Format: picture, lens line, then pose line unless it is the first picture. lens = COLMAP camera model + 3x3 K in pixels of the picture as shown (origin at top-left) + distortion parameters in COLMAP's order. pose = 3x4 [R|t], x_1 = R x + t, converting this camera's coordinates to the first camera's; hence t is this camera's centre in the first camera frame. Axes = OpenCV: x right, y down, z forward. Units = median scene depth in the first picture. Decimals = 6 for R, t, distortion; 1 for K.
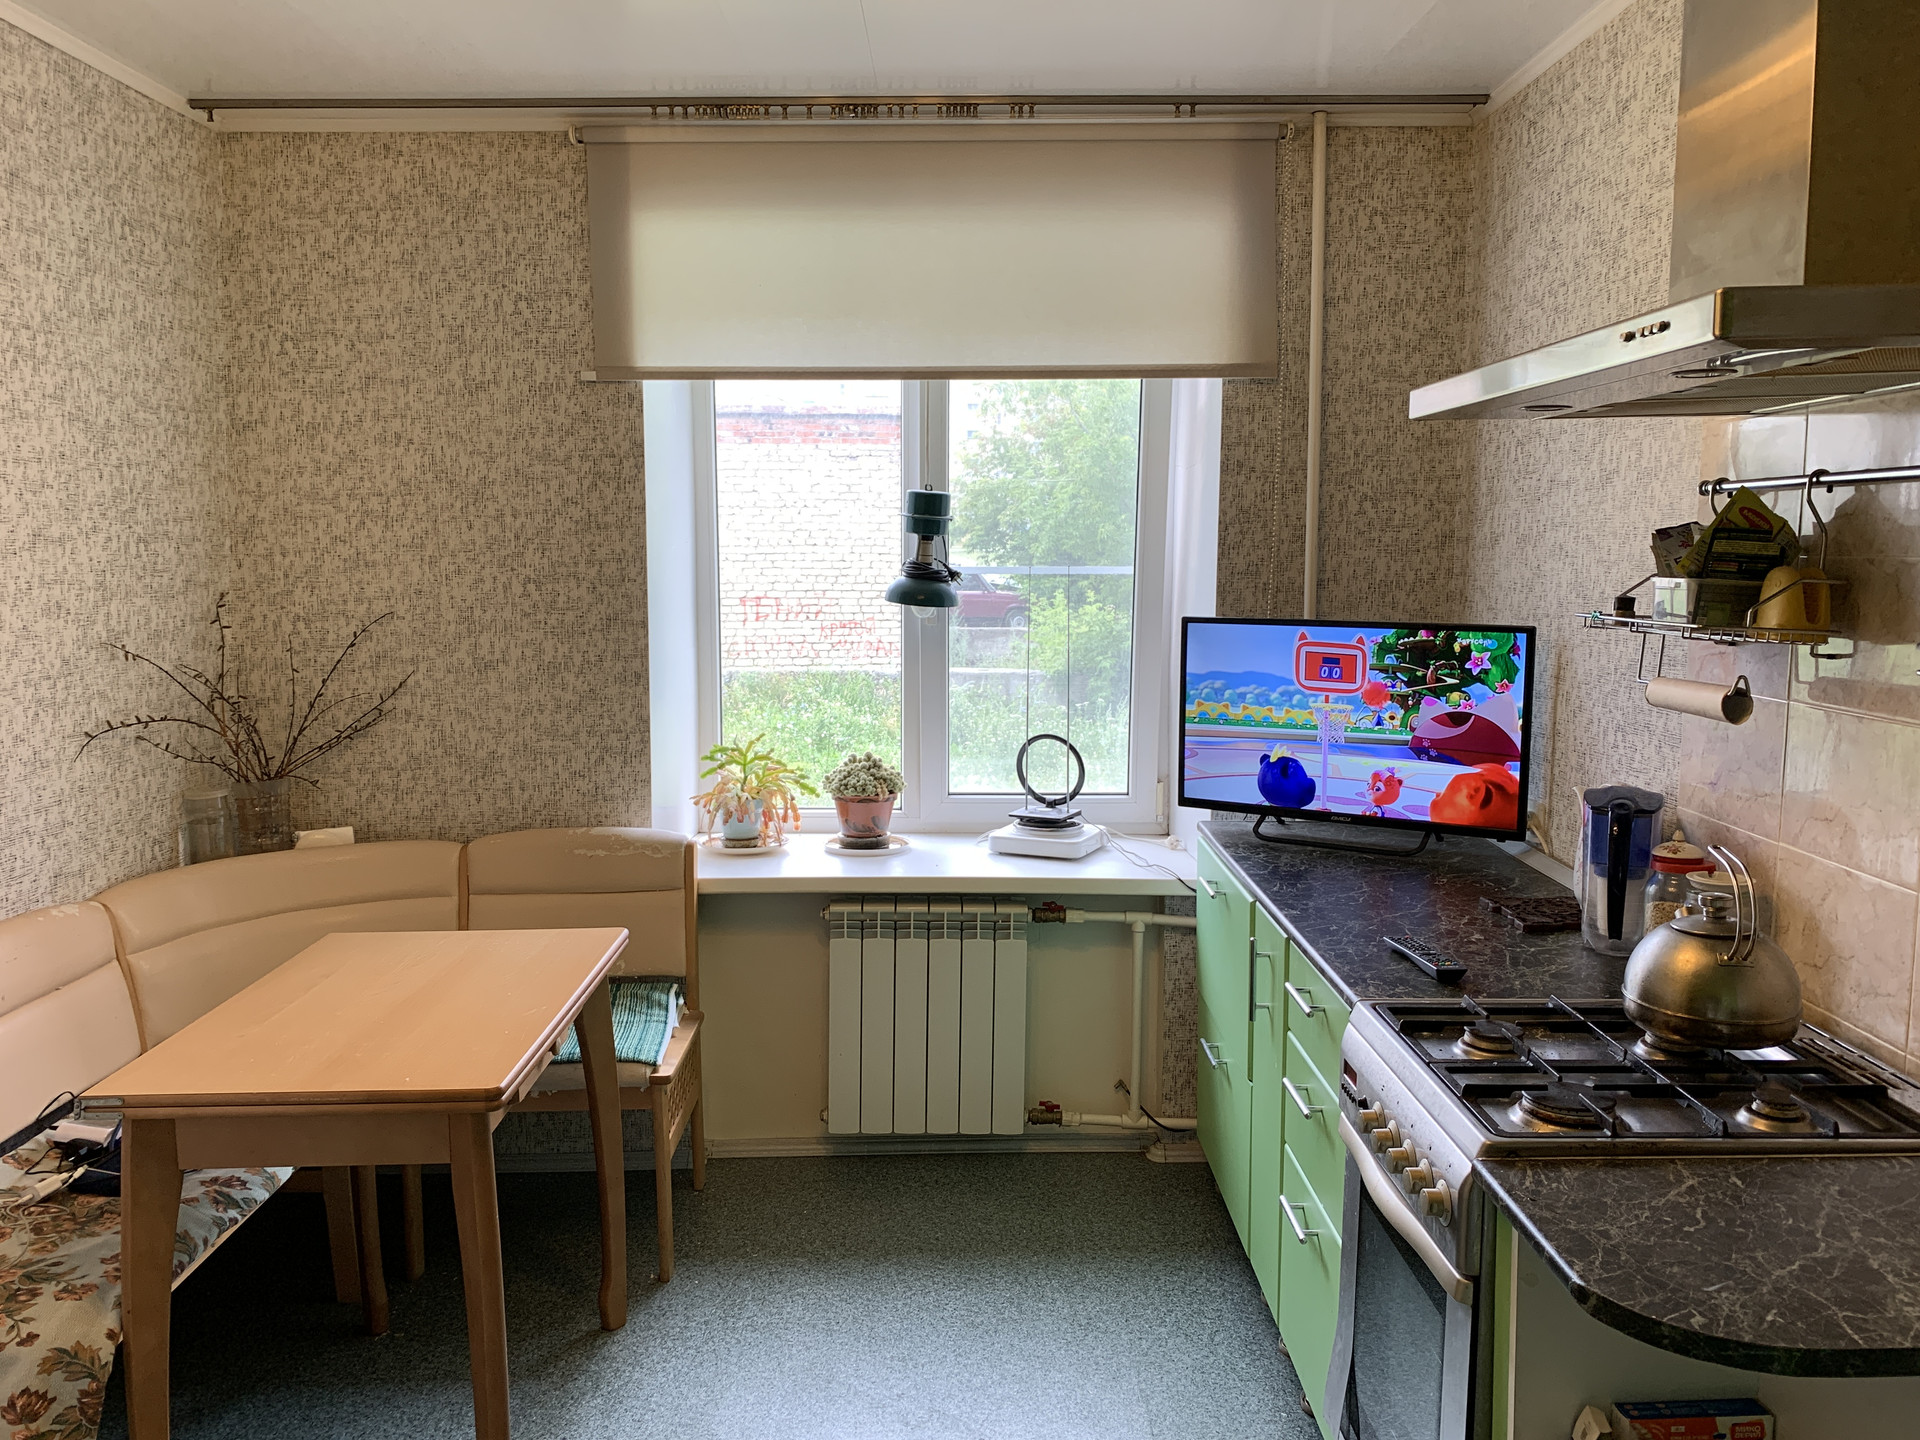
lens RADIAL K [[1411.0, 0, 960.0], [0, 1411.0, 720.0], [0, 0, 1]] dist [0.009324, -0.039053]
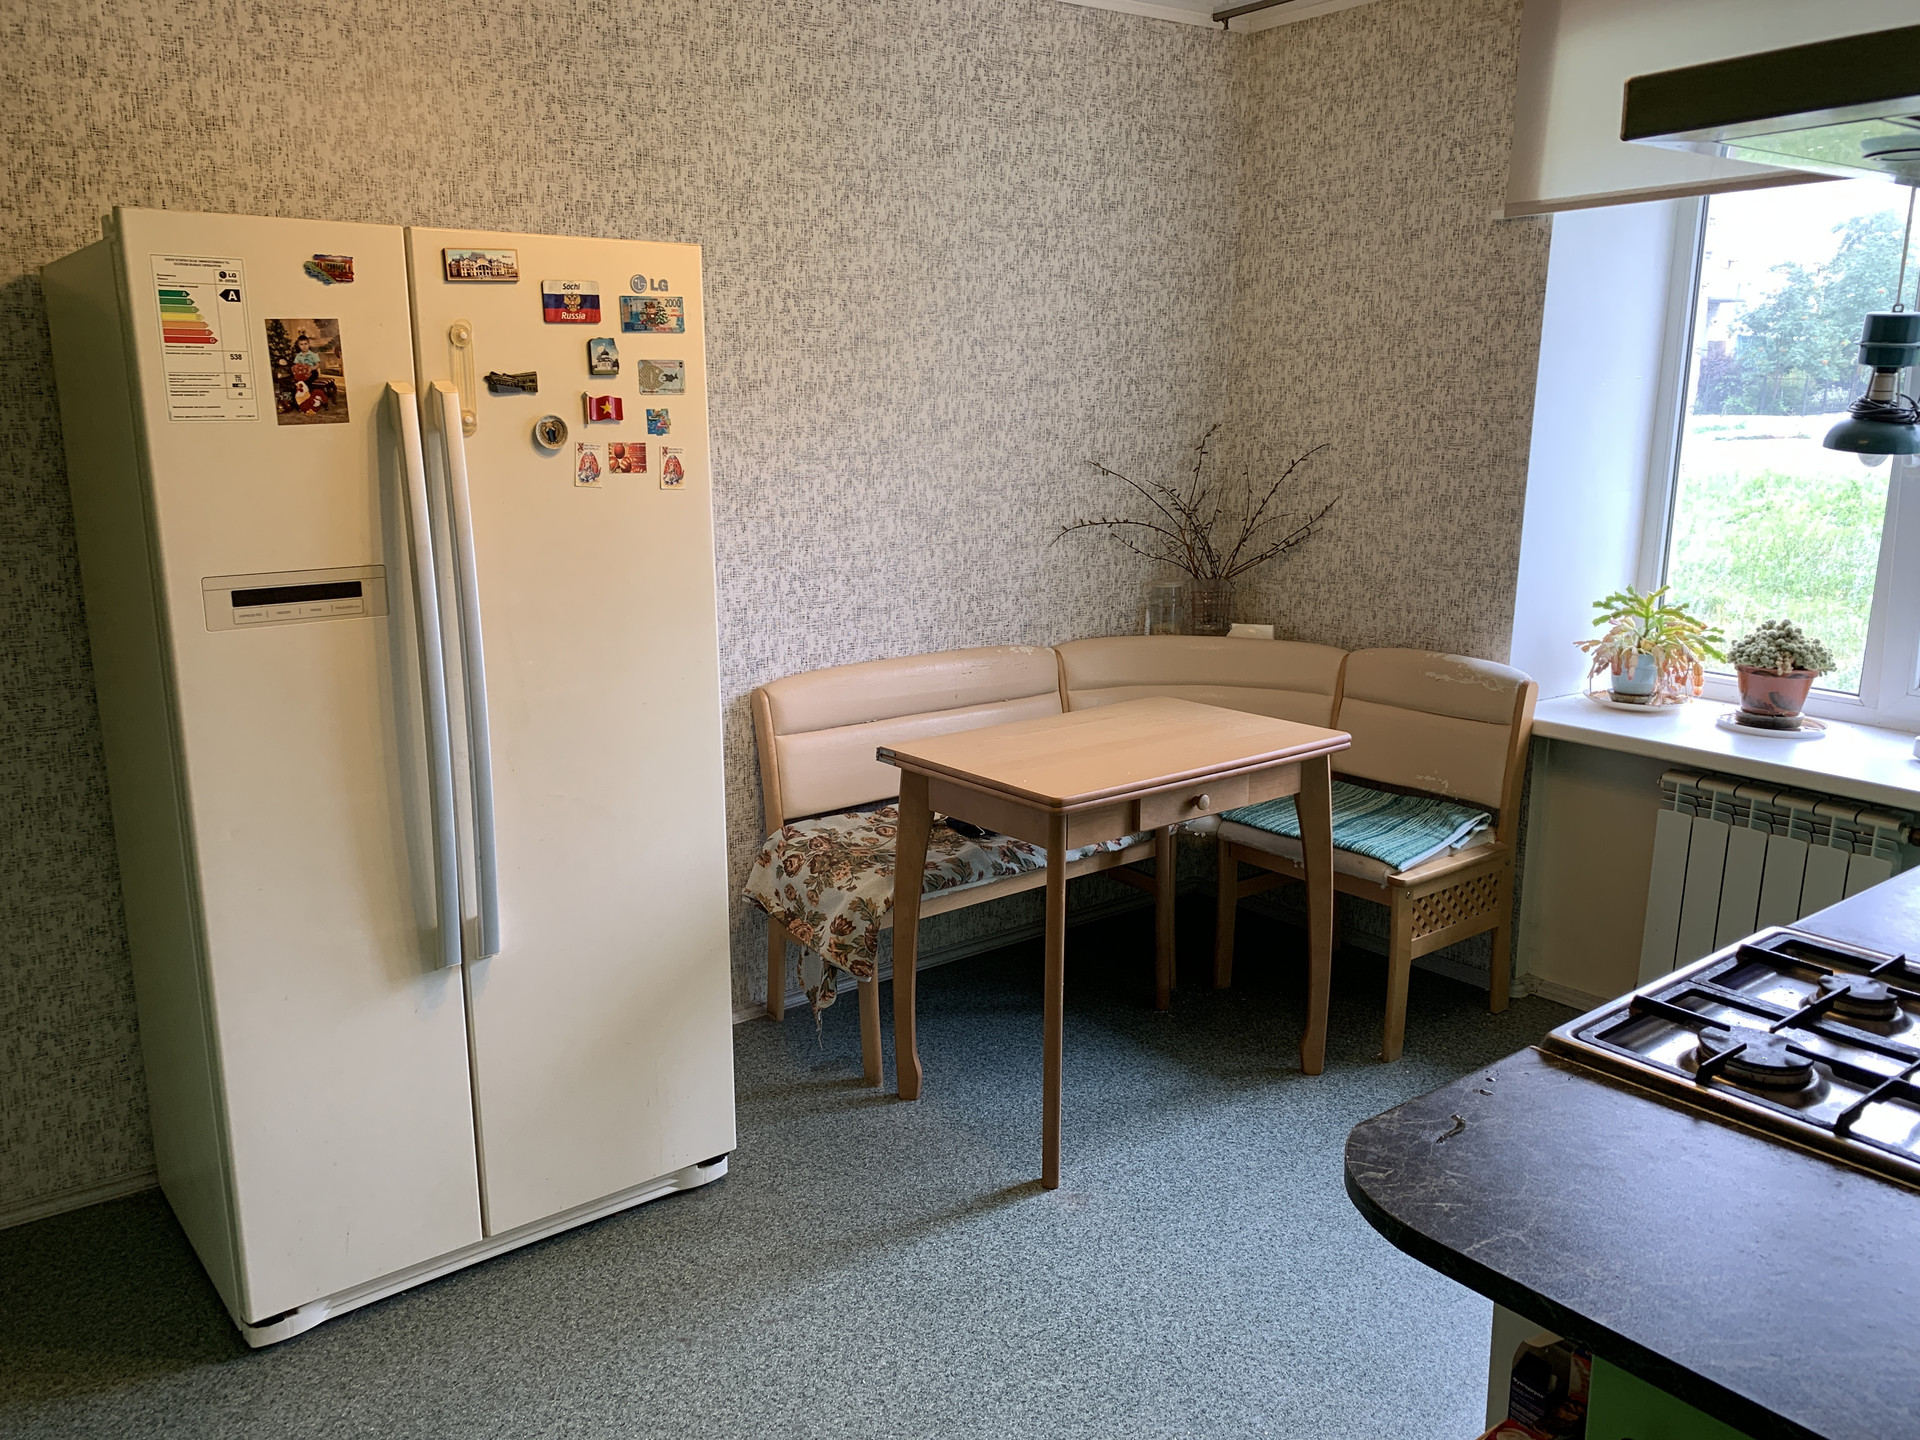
lens RADIAL K [[1455.9, 0, 955.4], [0, 1455.9, 751.4], [0, 0, 1]] dist [-0.049288, -0.003210]
pose [[0.593027, 0.186721, -0.783233, 0.388736], [-0.081988, 0.981687, 0.171954, -0.008790], [0.800997, -0.037758, 0.597476, 0.049156]]
